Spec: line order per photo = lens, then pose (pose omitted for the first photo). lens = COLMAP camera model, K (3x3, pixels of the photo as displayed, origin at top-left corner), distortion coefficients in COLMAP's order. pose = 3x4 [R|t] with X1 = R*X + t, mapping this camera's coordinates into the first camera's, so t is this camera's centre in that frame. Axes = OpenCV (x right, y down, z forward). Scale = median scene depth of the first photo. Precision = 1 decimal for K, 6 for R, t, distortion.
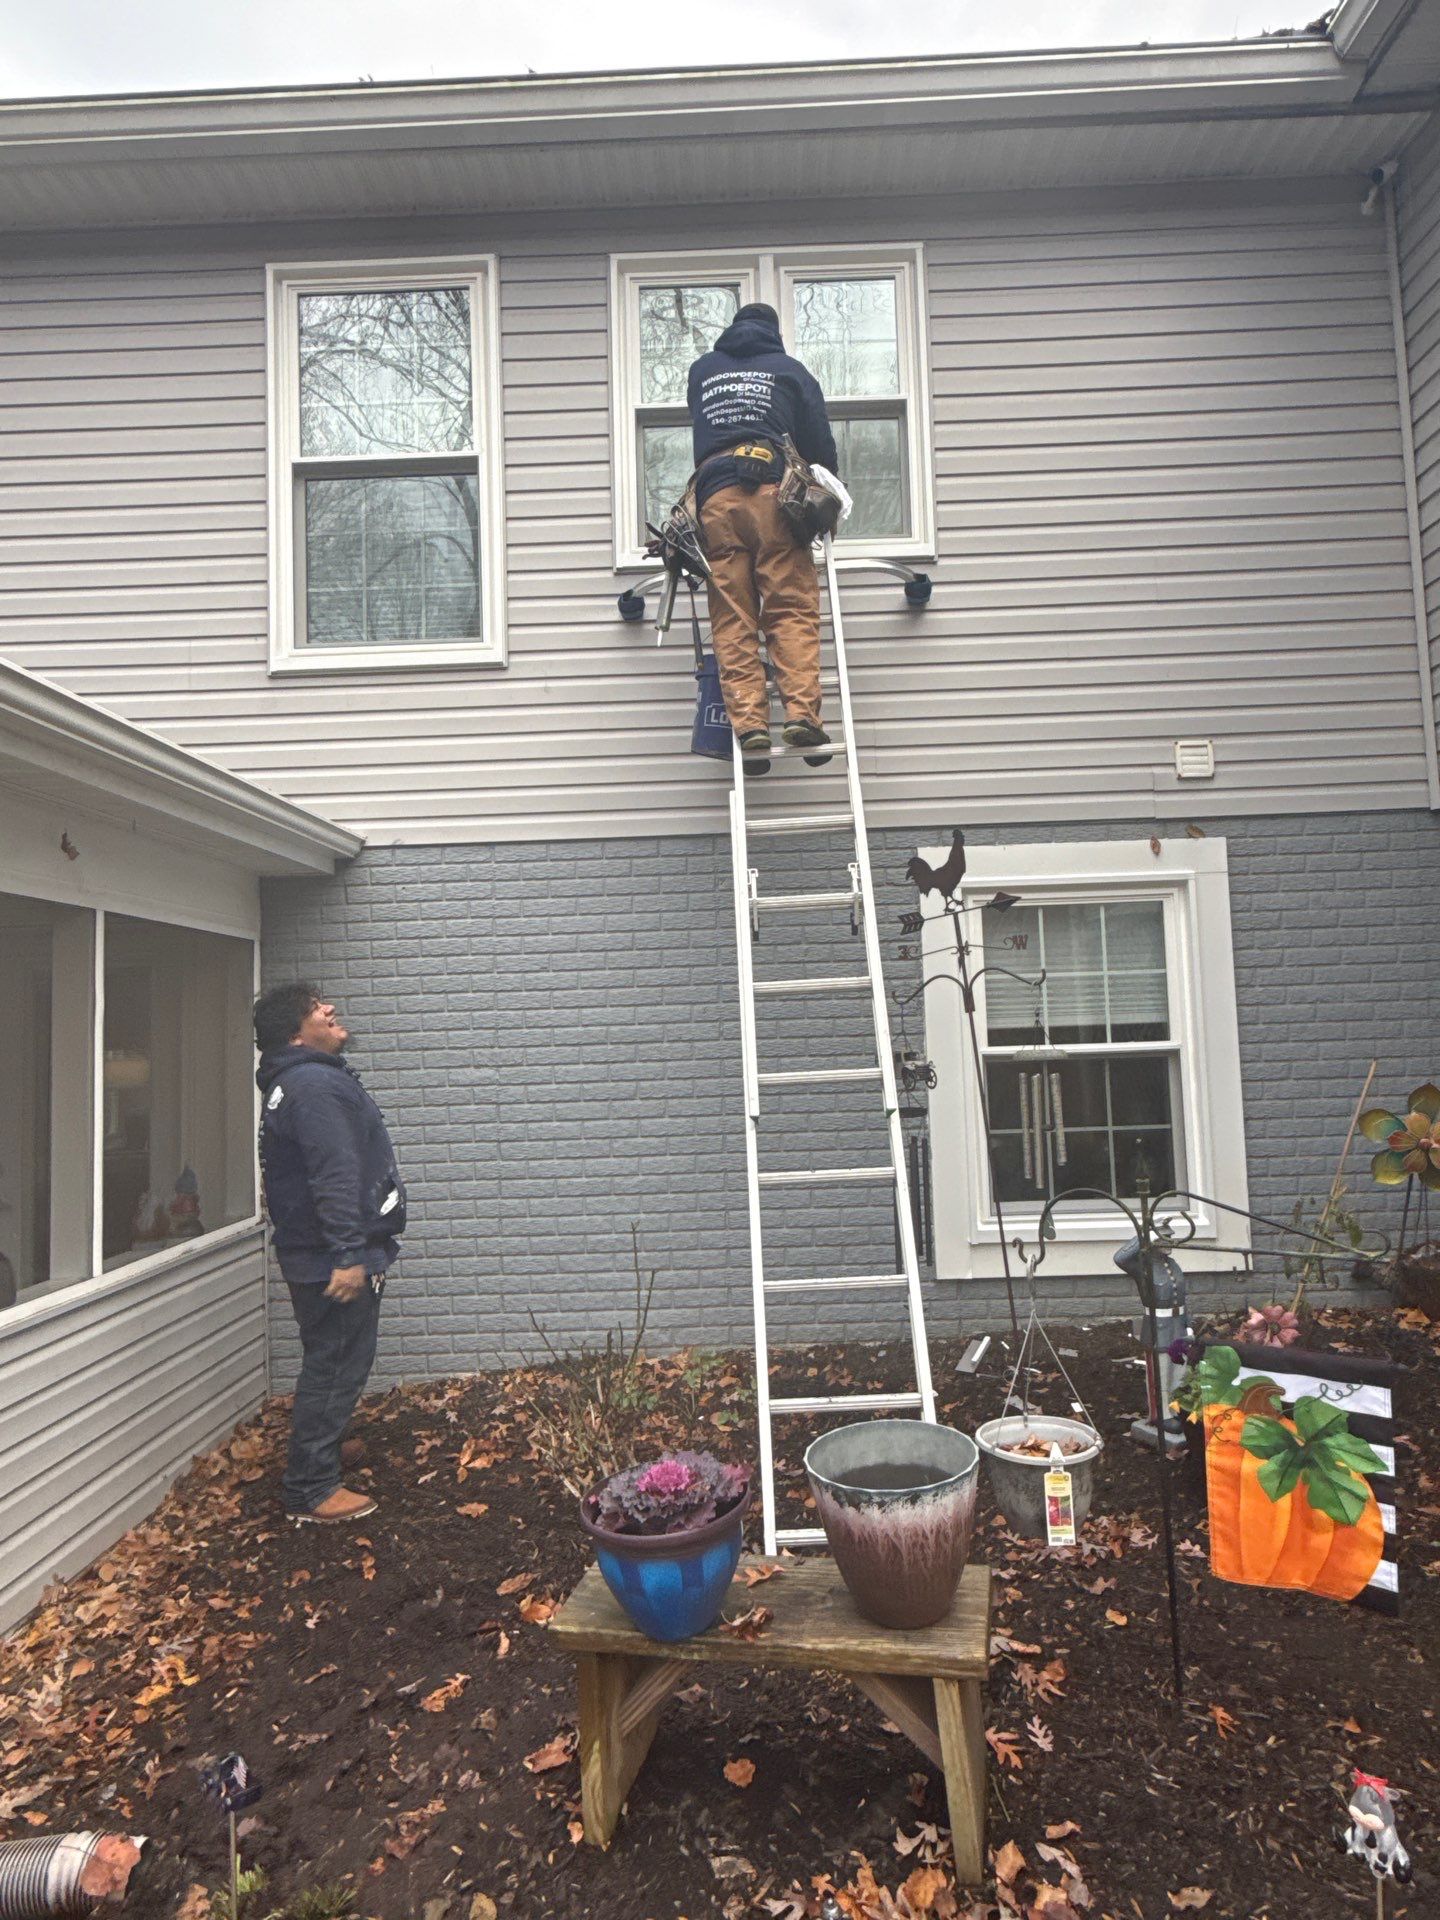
lens RADIAL K [[1103.6, 0, 717.4], [0, 1103.6, 976.7], [0, 0, 1]] dist [-0.004312, -0.000553]
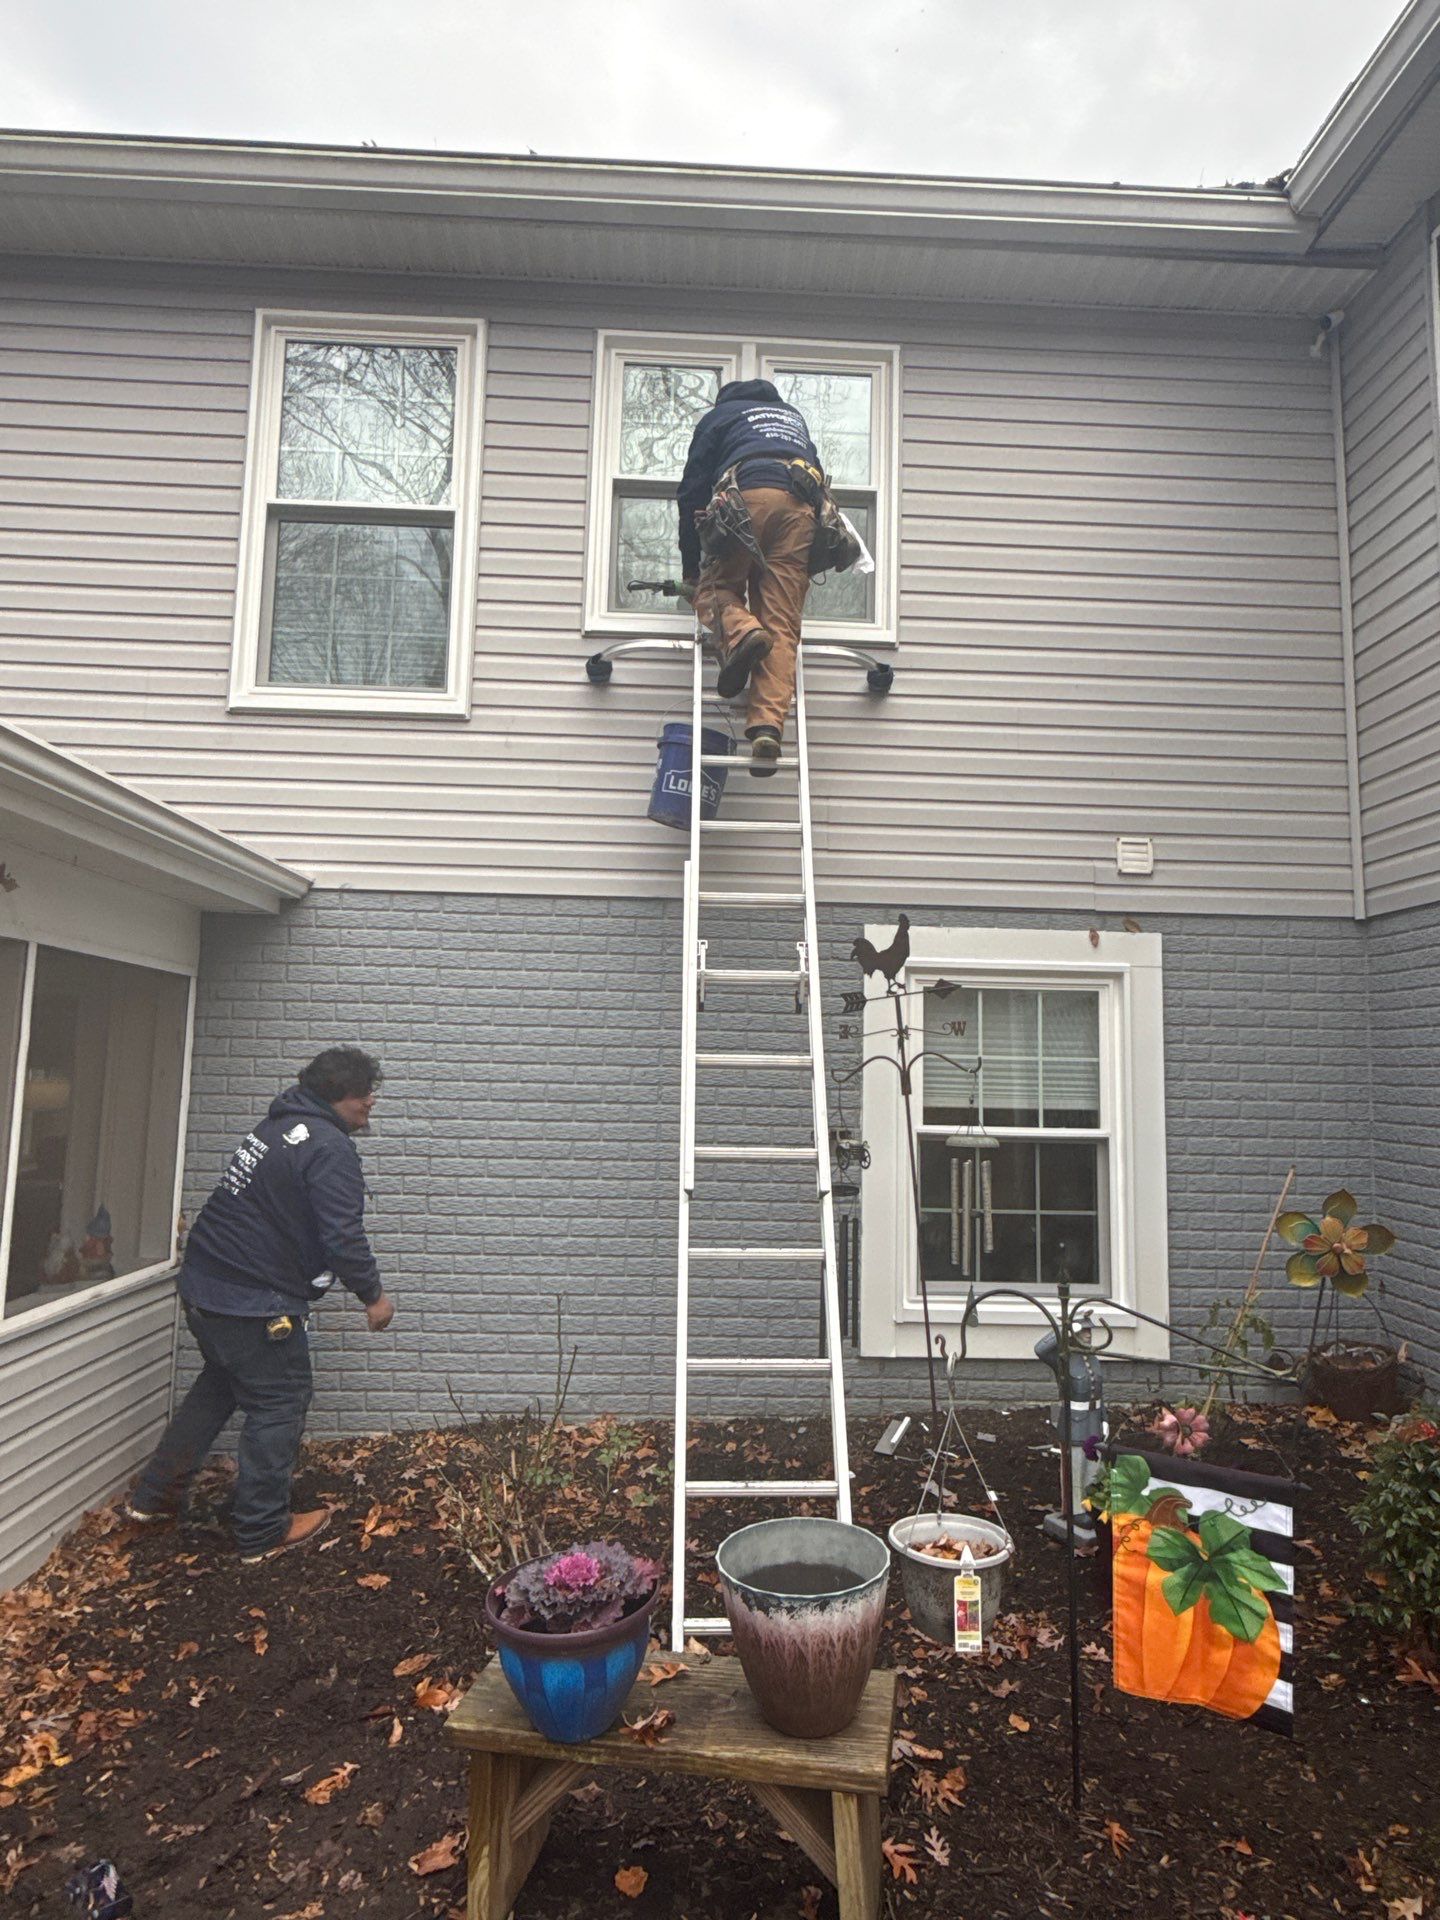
lens RADIAL K [[1103.6, 0, 717.4], [0, 1103.6, 976.7], [0, 0, 1]] dist [-0.004312, -0.000553]
pose [[0.996983, 0.060478, 0.048652, 0.000057], [-0.058329, 0.997308, -0.044441, -0.019190], [-0.051209, 0.041469, 0.997827, -0.005773]]
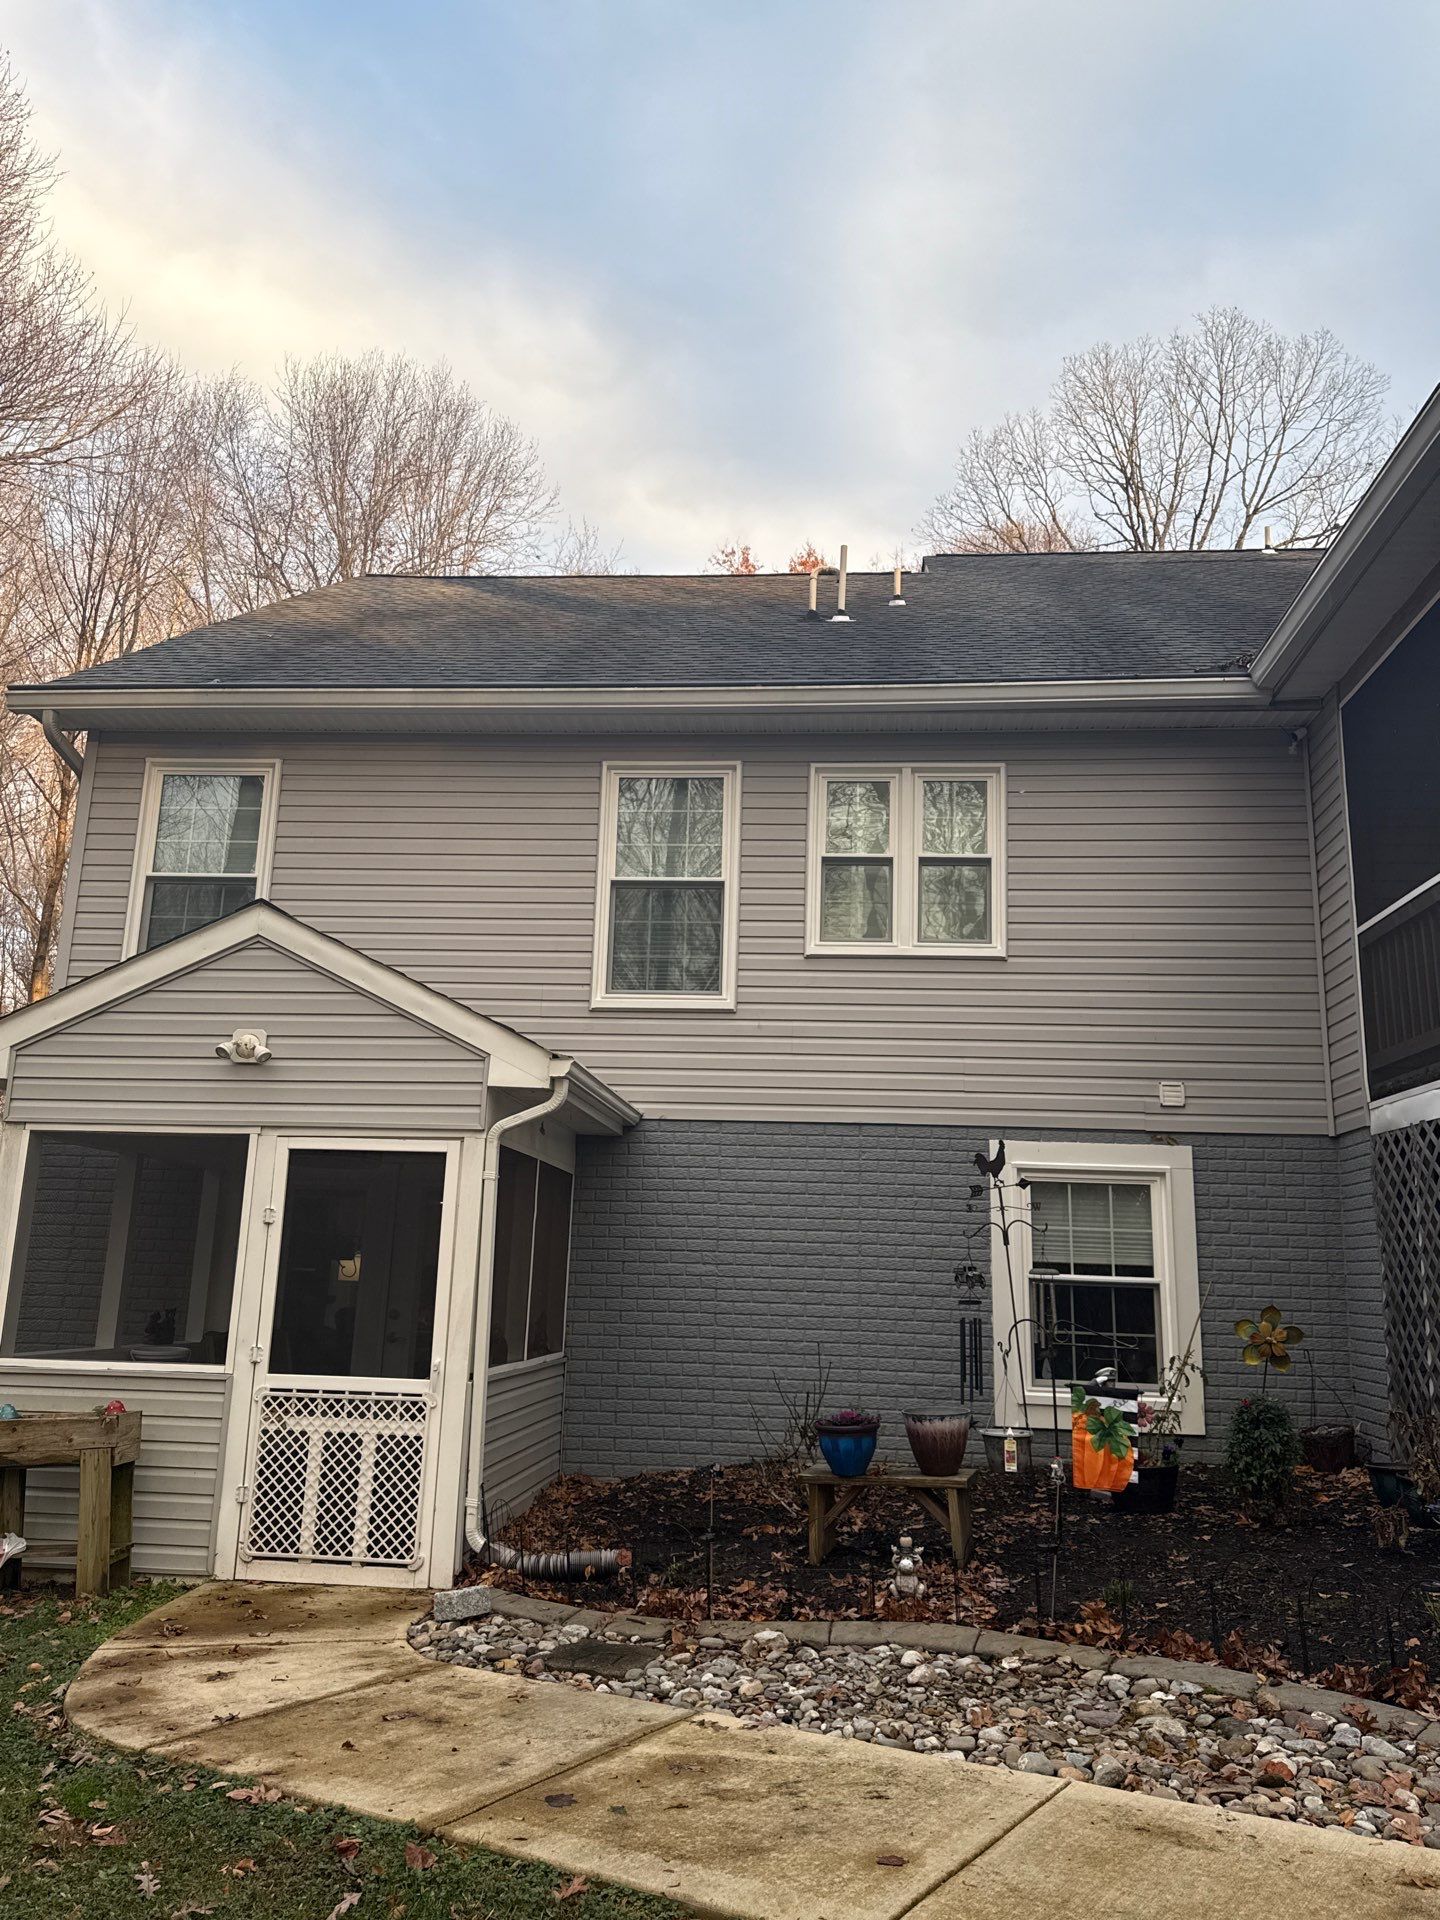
lens RADIAL K [[1276.7, 0, 709.0], [0, 1276.7, 987.2], [0, 0, 1]] dist [-0.006169, 0.001485]
pose [[0.994157, 0.049742, -0.095800, -0.062879], [-0.065346, 0.983730, -0.167347, -0.001774], [0.085918, 0.172629, 0.981233, -1.011647]]
